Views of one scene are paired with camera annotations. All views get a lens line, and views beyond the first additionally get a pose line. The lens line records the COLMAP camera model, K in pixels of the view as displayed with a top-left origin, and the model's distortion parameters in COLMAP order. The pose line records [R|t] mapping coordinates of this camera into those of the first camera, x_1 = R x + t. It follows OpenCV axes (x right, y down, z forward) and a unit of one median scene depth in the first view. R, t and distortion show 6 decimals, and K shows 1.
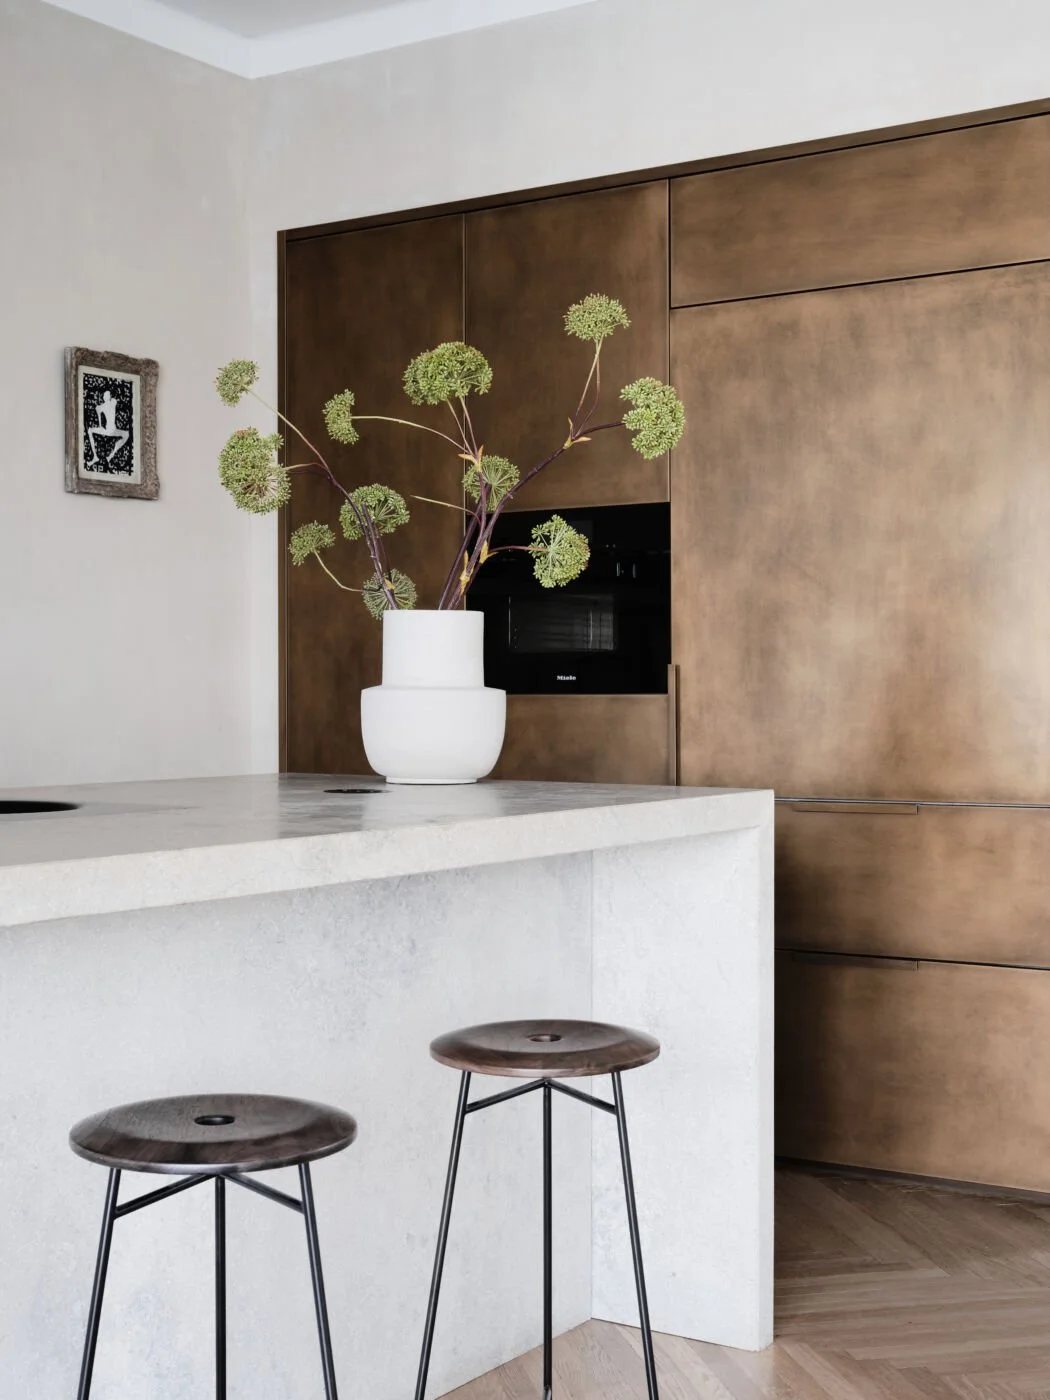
lens RADIAL K [[1948.9, 0, 526.7], [0, 1948.9, 705.3], [0, 0, 1]] dist [-0.033461, 0.000000]
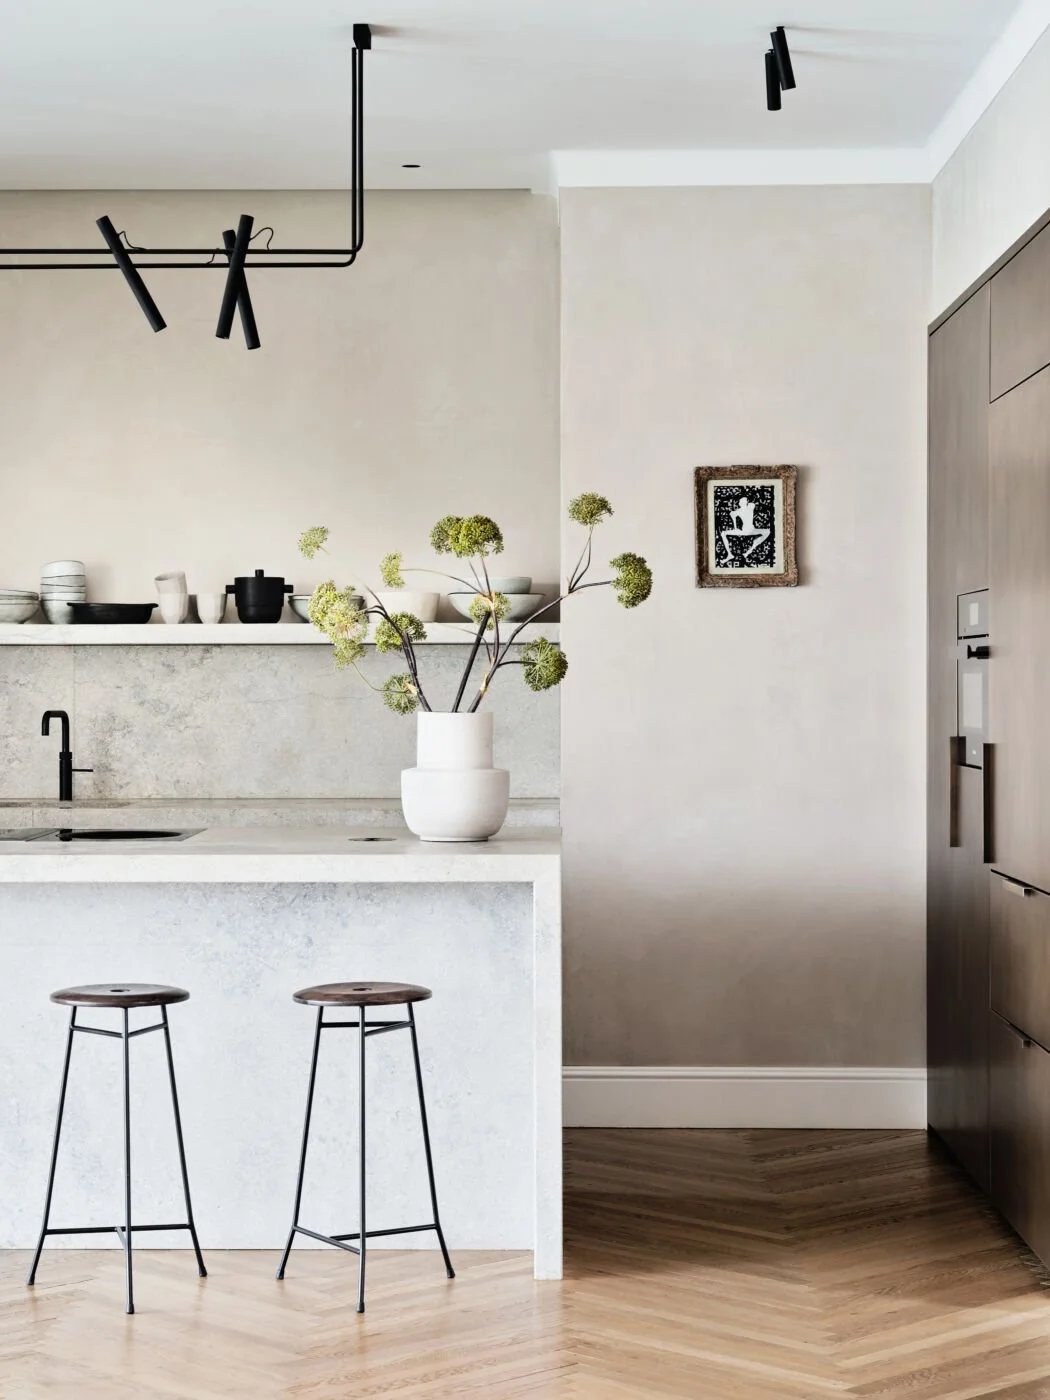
lens RADIAL K [[2859.3, 0, 530.7], [0, 2859.3, 697.2], [0, 0, 1]] dist [-0.018114, 0.000000]
pose [[0.535755, 0.007560, -0.844340, 1.171788], [-0.006280, 0.999968, 0.004969, -0.048763], [0.844350, 0.002641, 0.535785, -0.032899]]
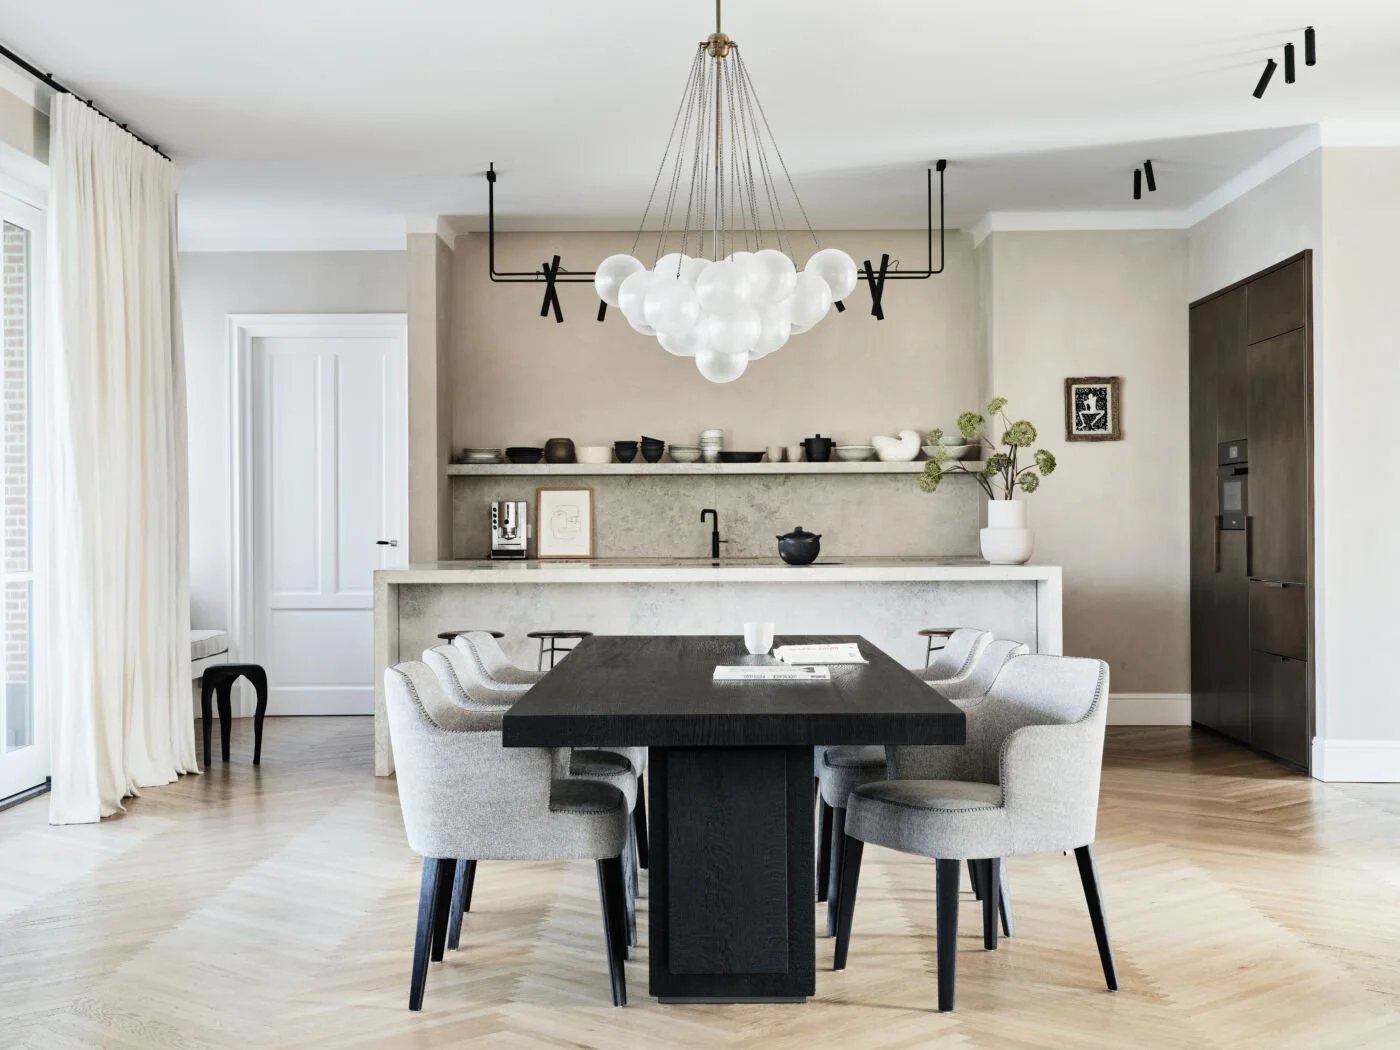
lens RADIAL K [[1948.9, 0, 693.5], [0, 1948.9, 525.6], [0, 0, 1]] dist [-0.033461, 0.000000]
pose [[0.537972, -0.001987, -0.842960, 1.418025], [-0.002947, 0.999987, -0.004238, 0.000346], [0.842958, 0.004764, 0.537959, -0.583095]]
